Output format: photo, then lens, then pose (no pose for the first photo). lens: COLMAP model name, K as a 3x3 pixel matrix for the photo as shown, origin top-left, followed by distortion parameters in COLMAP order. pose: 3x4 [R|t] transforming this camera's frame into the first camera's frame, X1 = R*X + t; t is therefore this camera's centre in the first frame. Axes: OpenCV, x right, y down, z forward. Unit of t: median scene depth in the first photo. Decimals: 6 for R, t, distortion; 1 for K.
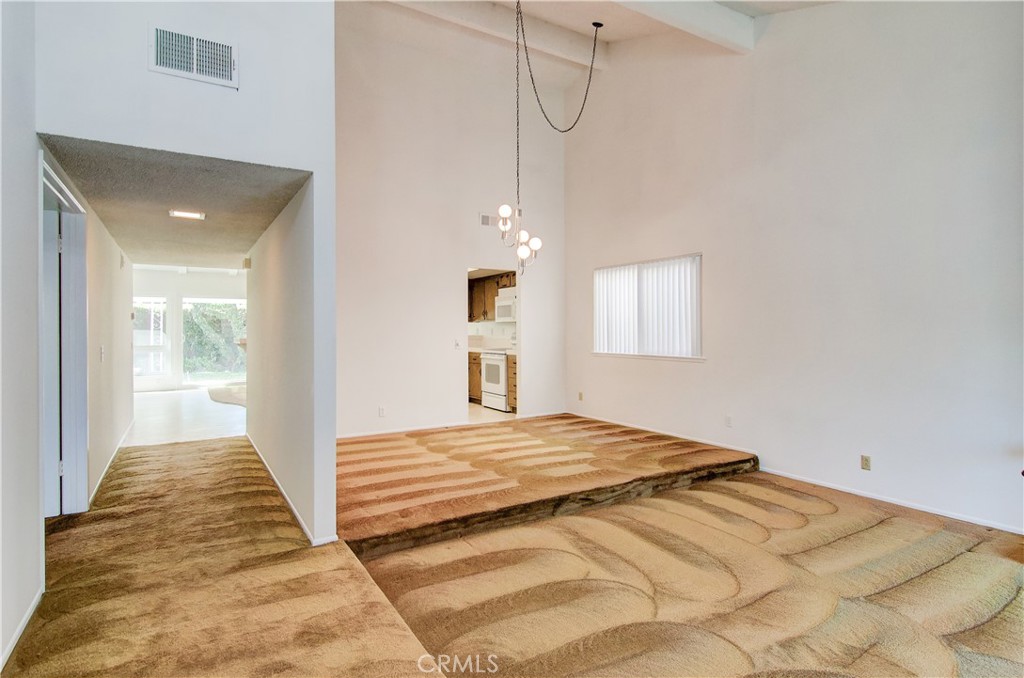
lens RADIAL K [[541.7, 0, 506.1], [0, 541.7, 333.4], [0, 0, 1]] dist [0.003177, 0.000460]
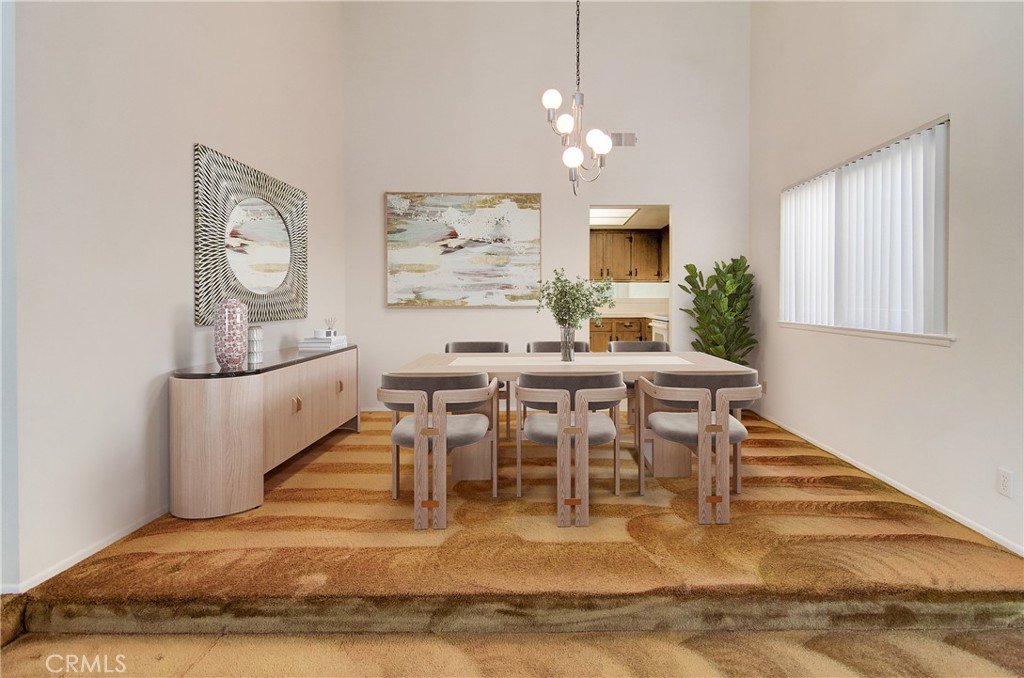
lens RADIAL K [[492.5, 0, 560.8], [0, 492.5, 304.9], [0, 0, 1]] dist [-0.003360, -0.001302]
pose [[0.863448, 0.011745, -0.504300, 0.285035], [-0.010532, 0.999931, 0.005255, 0.018288], [0.504327, 0.000774, 0.863512, 0.450751]]
